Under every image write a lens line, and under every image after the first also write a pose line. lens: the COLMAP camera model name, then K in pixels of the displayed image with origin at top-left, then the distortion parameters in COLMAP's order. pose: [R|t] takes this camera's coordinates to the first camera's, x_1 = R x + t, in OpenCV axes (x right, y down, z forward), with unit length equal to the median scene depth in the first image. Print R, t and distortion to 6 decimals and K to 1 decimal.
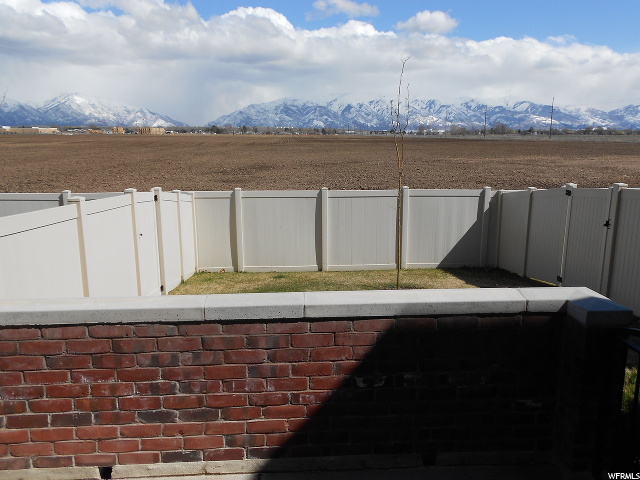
lens RADIAL K [[510.1, 0, 320.5], [0, 510.1, 240.2], [0, 0, 1]] dist [0.008770, 0.012234]
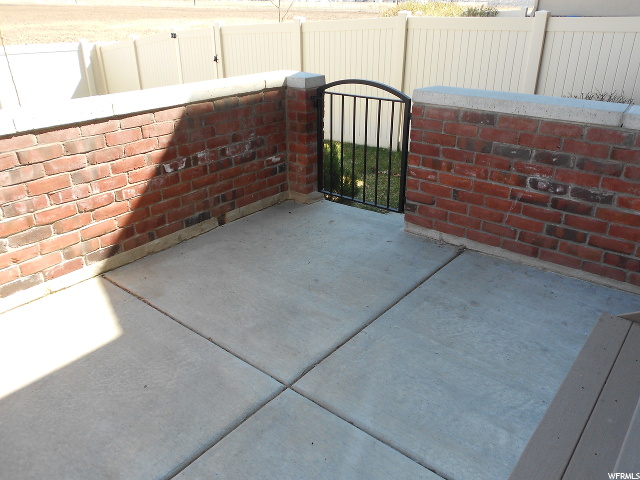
lens RADIAL K [[510.1, 0, 319.6], [0, 510.1, 239.6], [0, 0, 1]] dist [0.008770, 0.012234]
pose [[0.671801, -0.309461, 0.672991, -0.526420], [0.147405, 0.946230, 0.287959, 0.148778], [-0.725917, -0.094249, 0.681294, -0.060140]]
